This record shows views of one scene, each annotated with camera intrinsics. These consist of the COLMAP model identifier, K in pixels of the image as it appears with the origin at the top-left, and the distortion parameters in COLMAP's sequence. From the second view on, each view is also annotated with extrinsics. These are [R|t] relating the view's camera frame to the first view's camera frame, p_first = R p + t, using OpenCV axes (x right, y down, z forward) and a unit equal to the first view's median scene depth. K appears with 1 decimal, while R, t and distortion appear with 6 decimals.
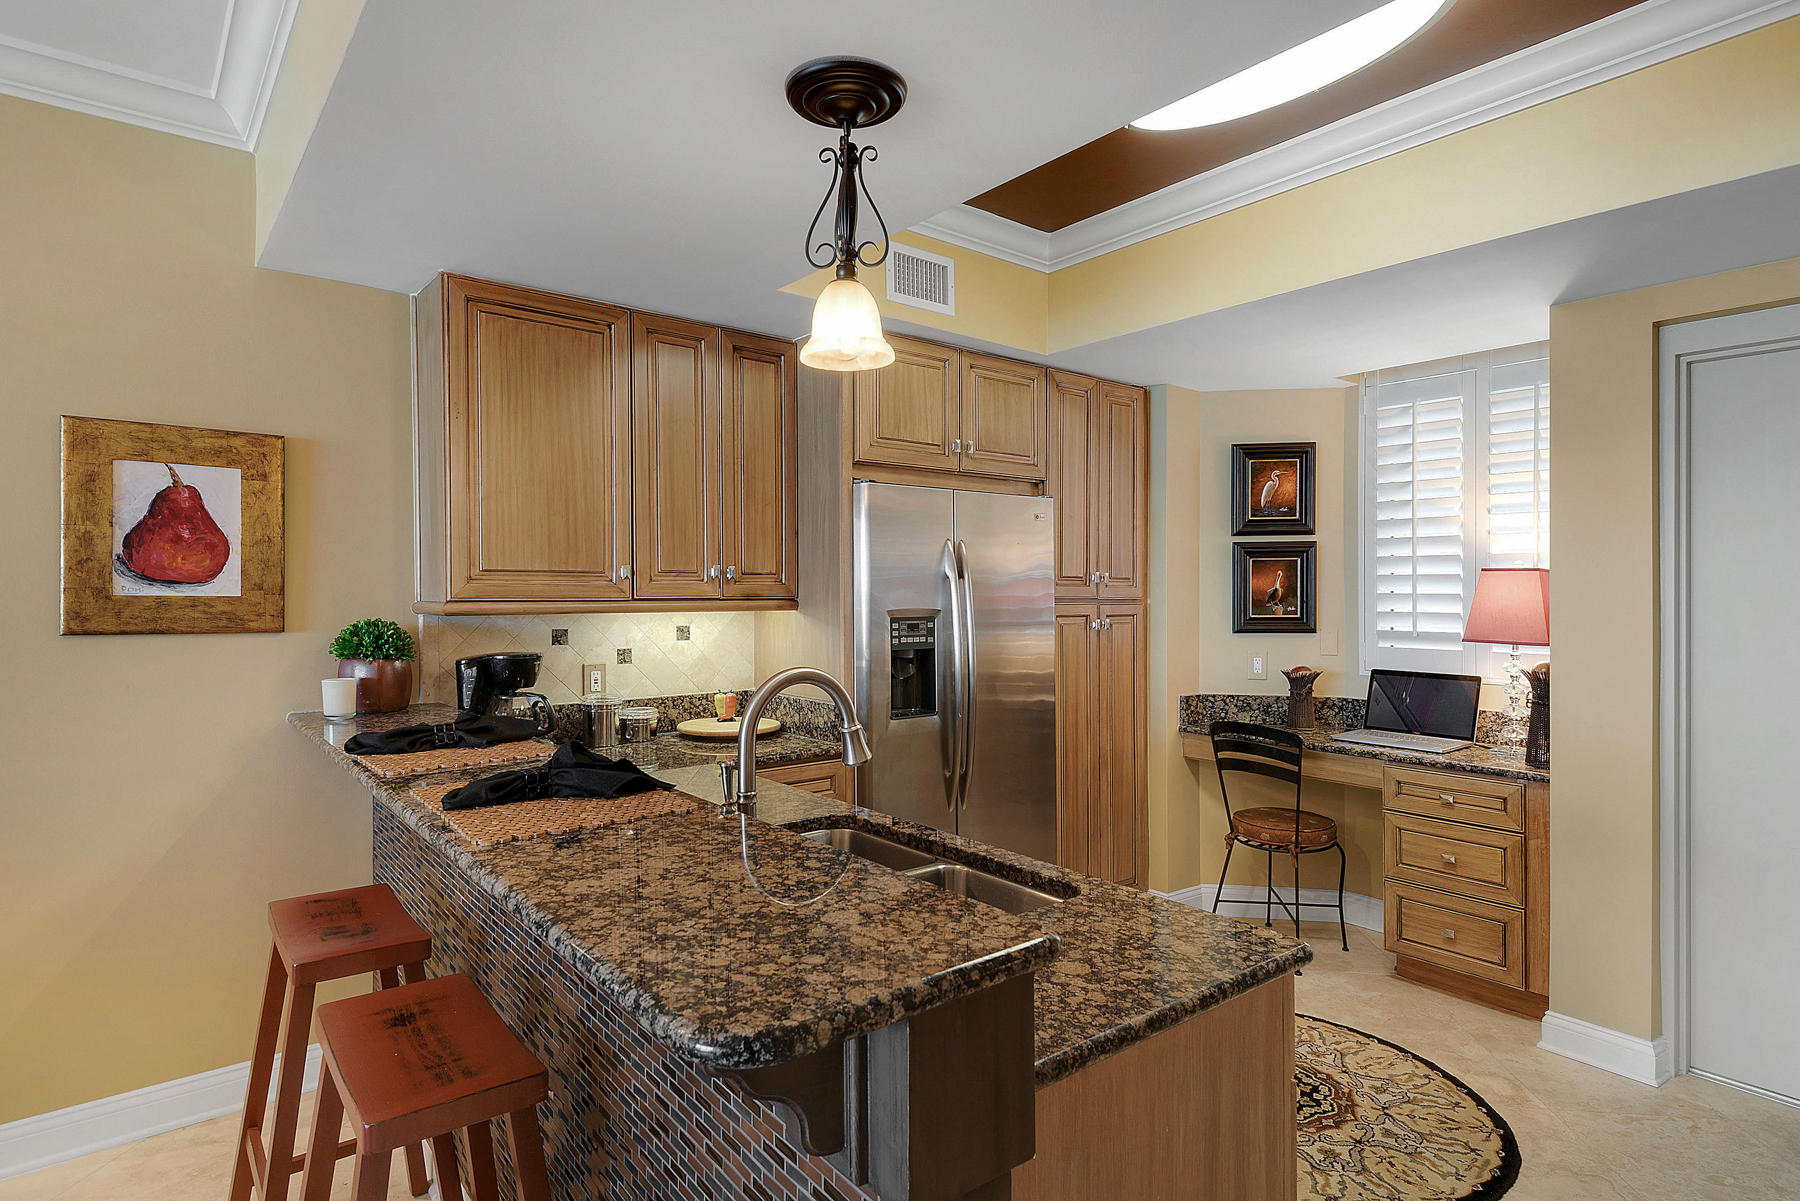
lens RADIAL K [[962.9, 0, 885.1], [0, 962.9, 592.4], [0, 0, 1]] dist [0.004400, -0.000158]
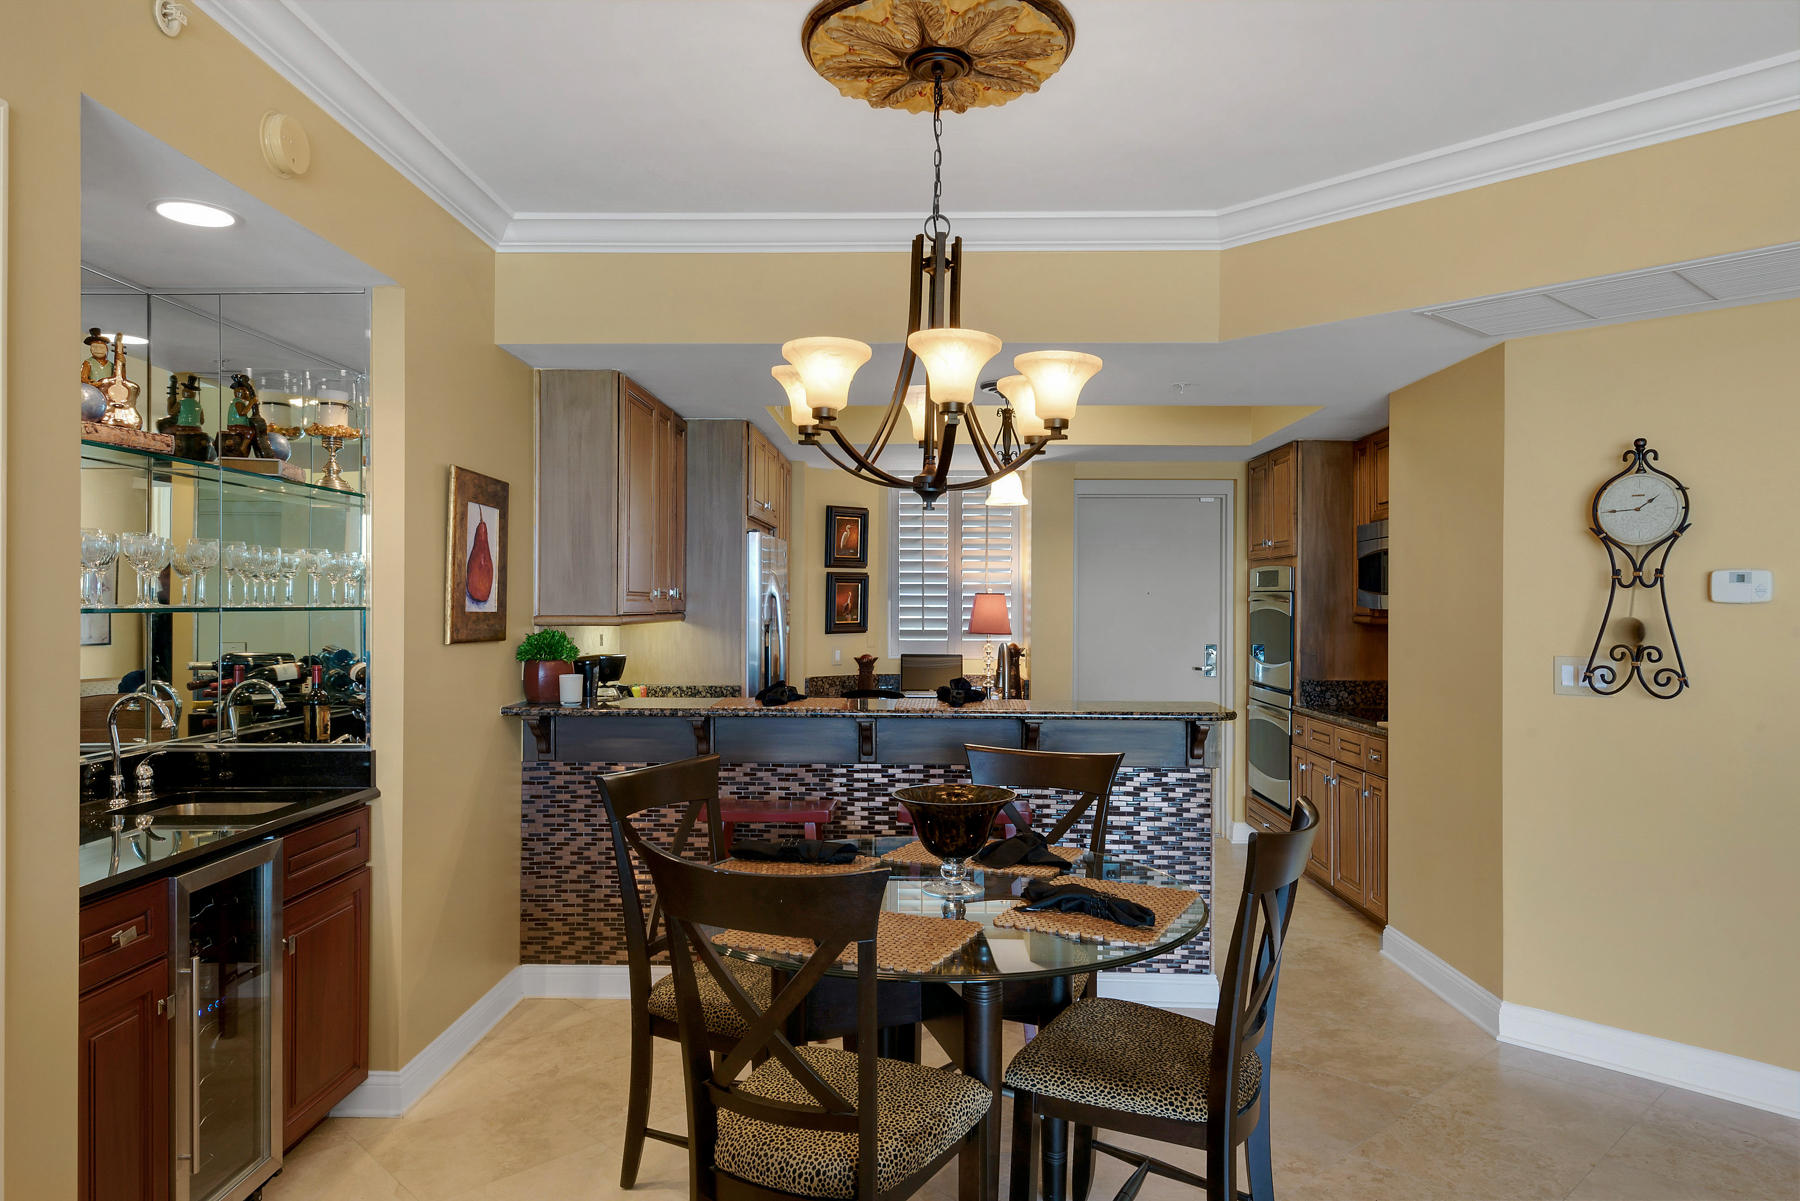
lens RADIAL K [[1160.8, 0, 891.7], [0, 1160.8, 605.7], [0, 0, 1]] dist [0.001517, -0.000540]
pose [[0.641476, -0.001647, 0.767141, -1.205928], [0.000259, 0.999998, 0.001931, -0.005719], [-0.767143, -0.001040, 0.641476, -0.276081]]
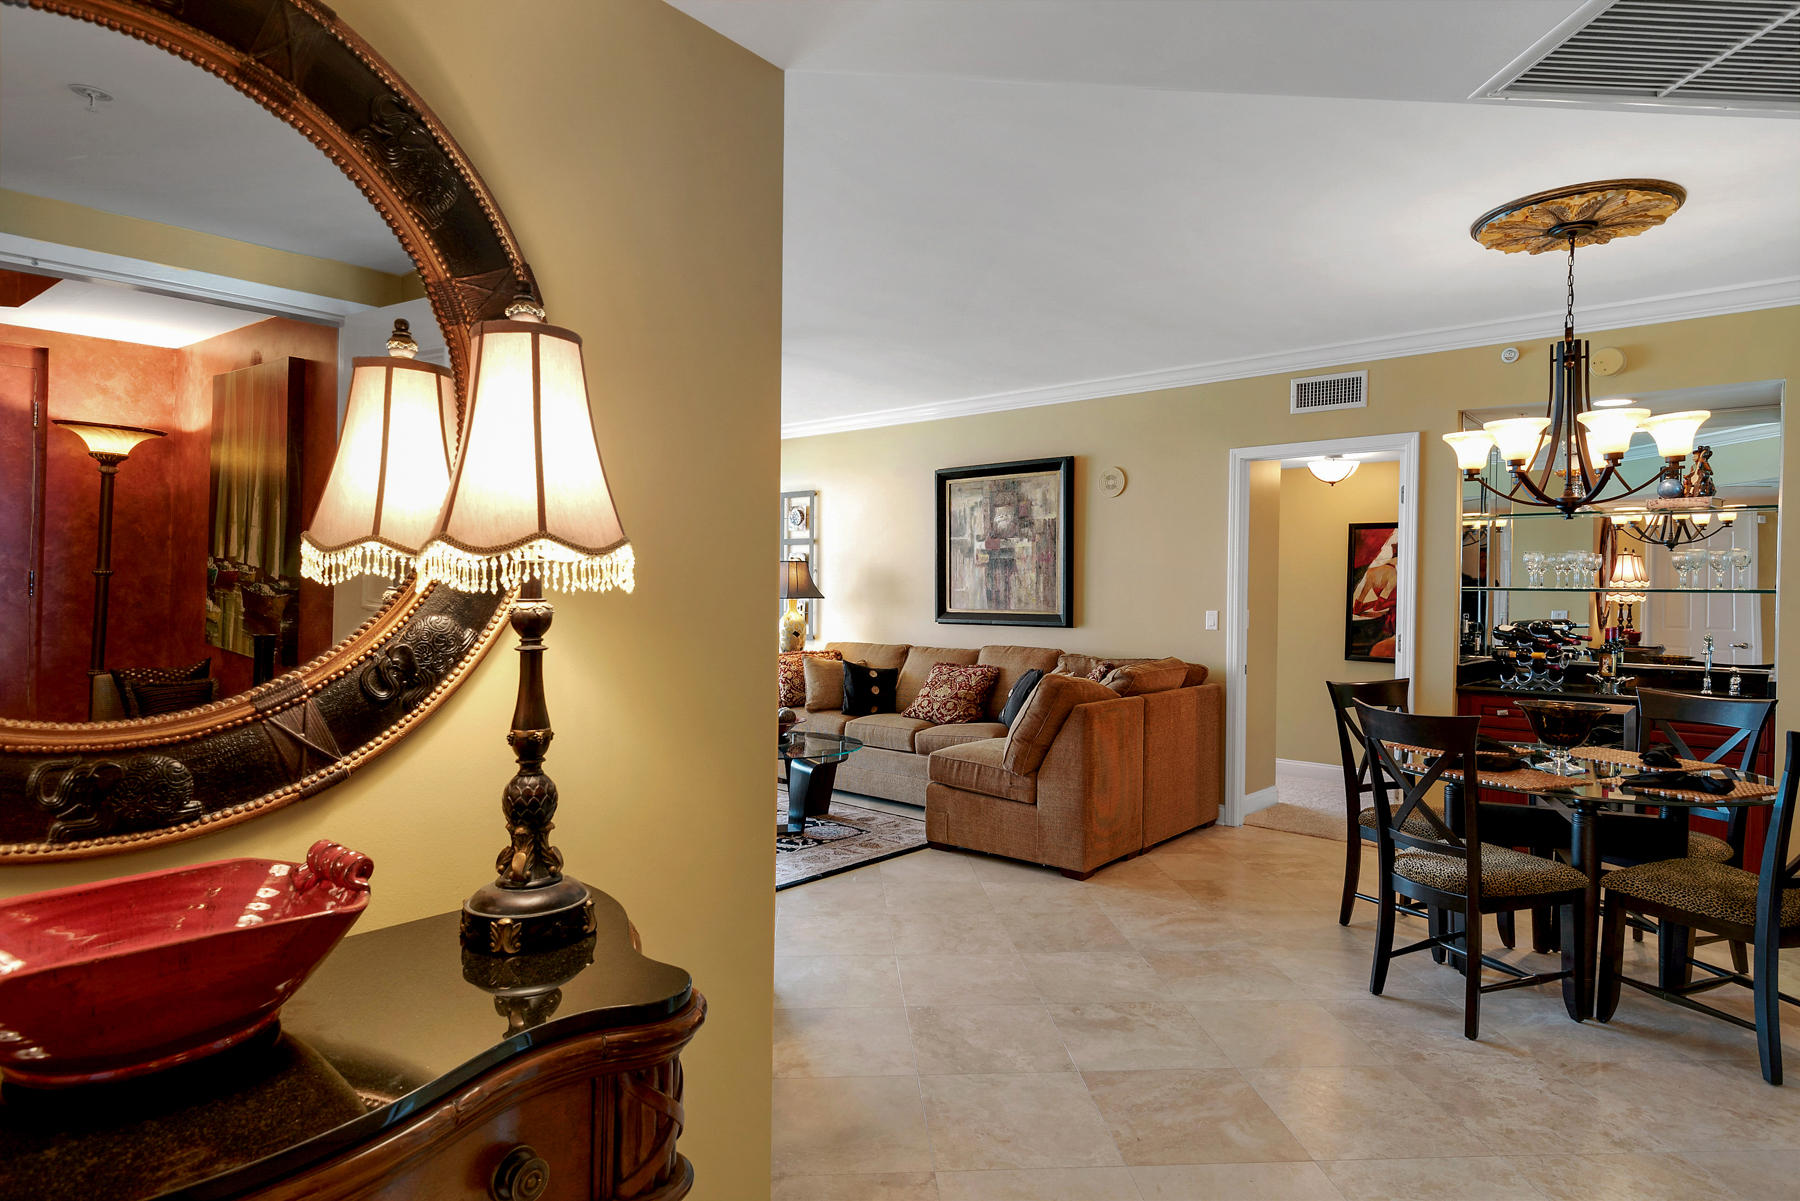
lens RADIAL K [[993.1, 0, 910.6], [0, 993.1, 615.8], [0, 0, 1]] dist [0.004544, 0.002190]
pose [[0.184774, 0.027899, -0.982385, 0.391483], [-0.011813, 0.999588, 0.026166, 0.012497], [0.982710, 0.006770, 0.185027, -0.684665]]
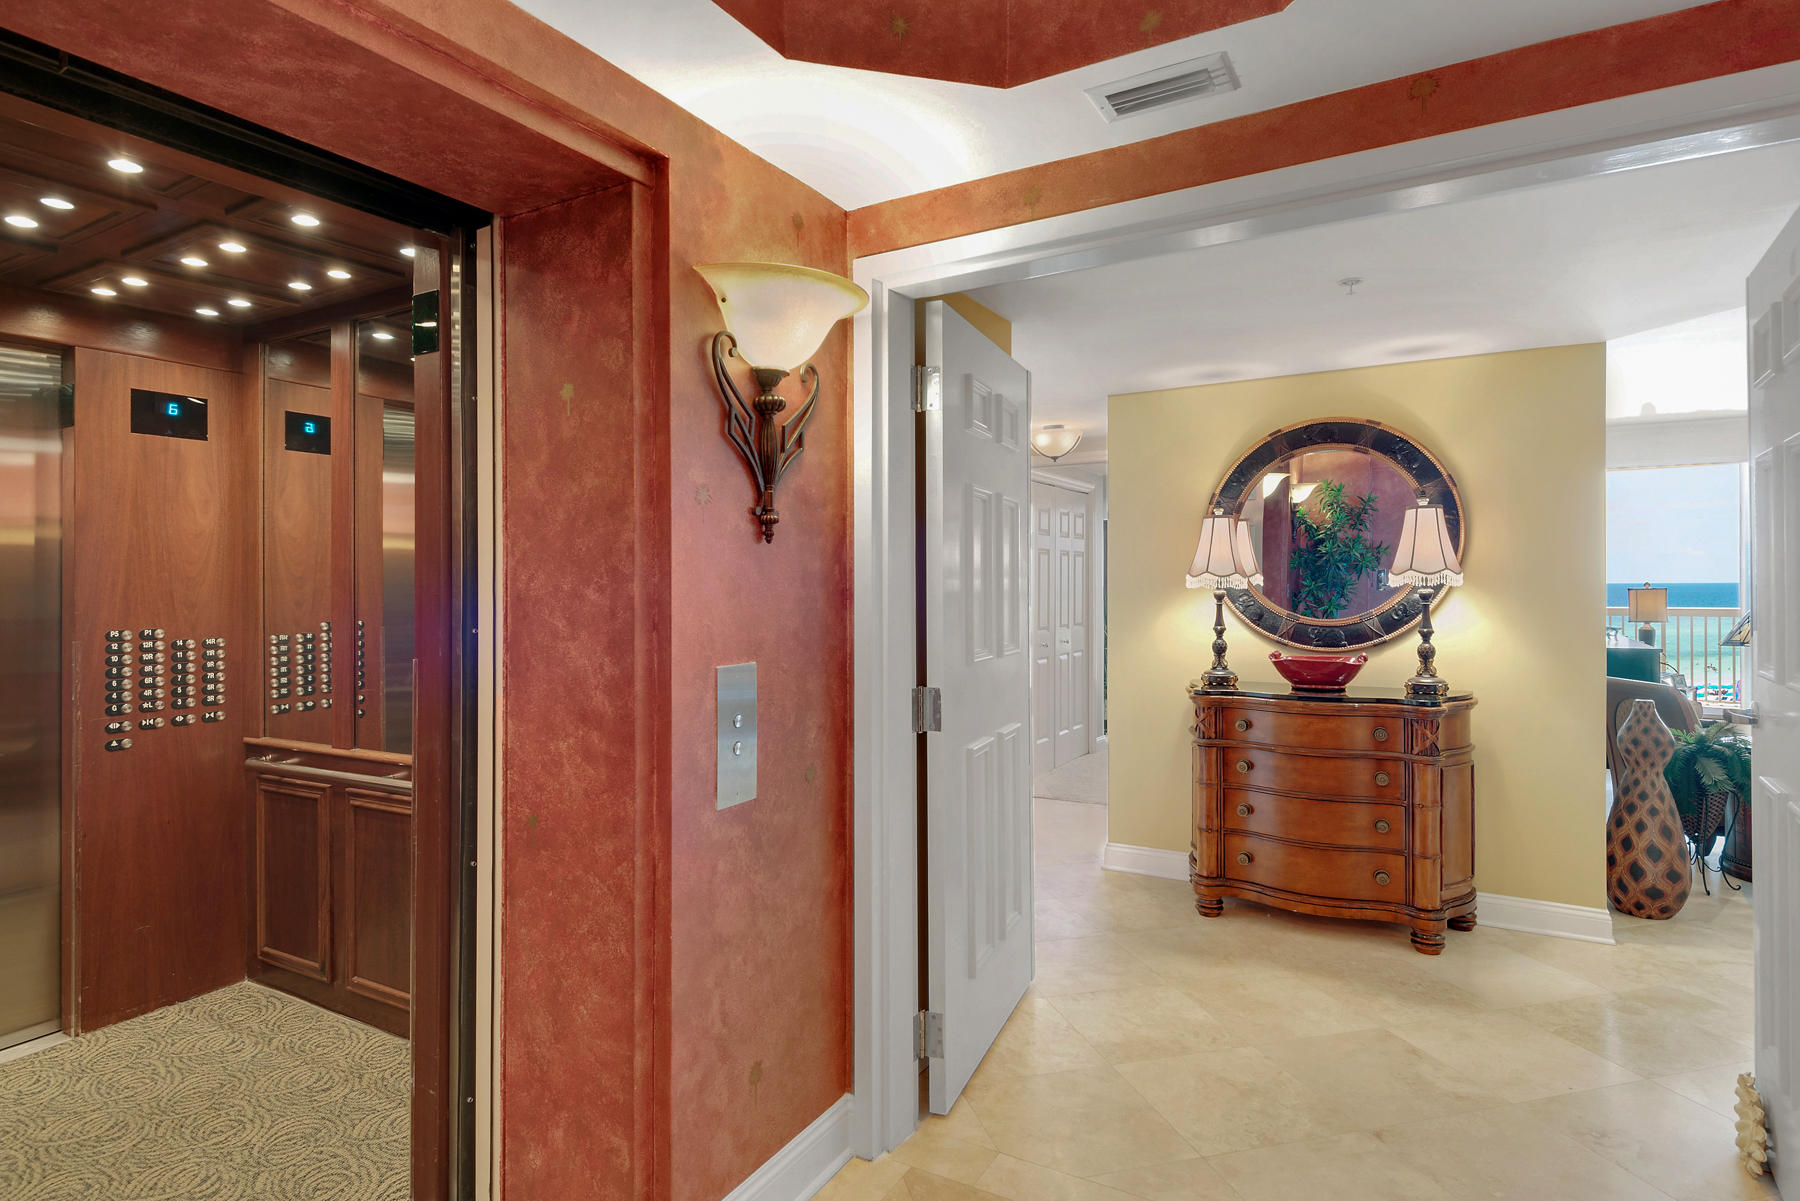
lens RADIAL K [[946.4, 0, 902.3], [0, 946.4, 563.5], [0, 0, 1]] dist [0.003985, 0.000011]
pose [[-0.924867, -0.004887, -0.380258, 1.048539], [0.004220, 0.999724, -0.023113, 0.011240], [0.380266, -0.022981, -0.924592, 0.098250]]
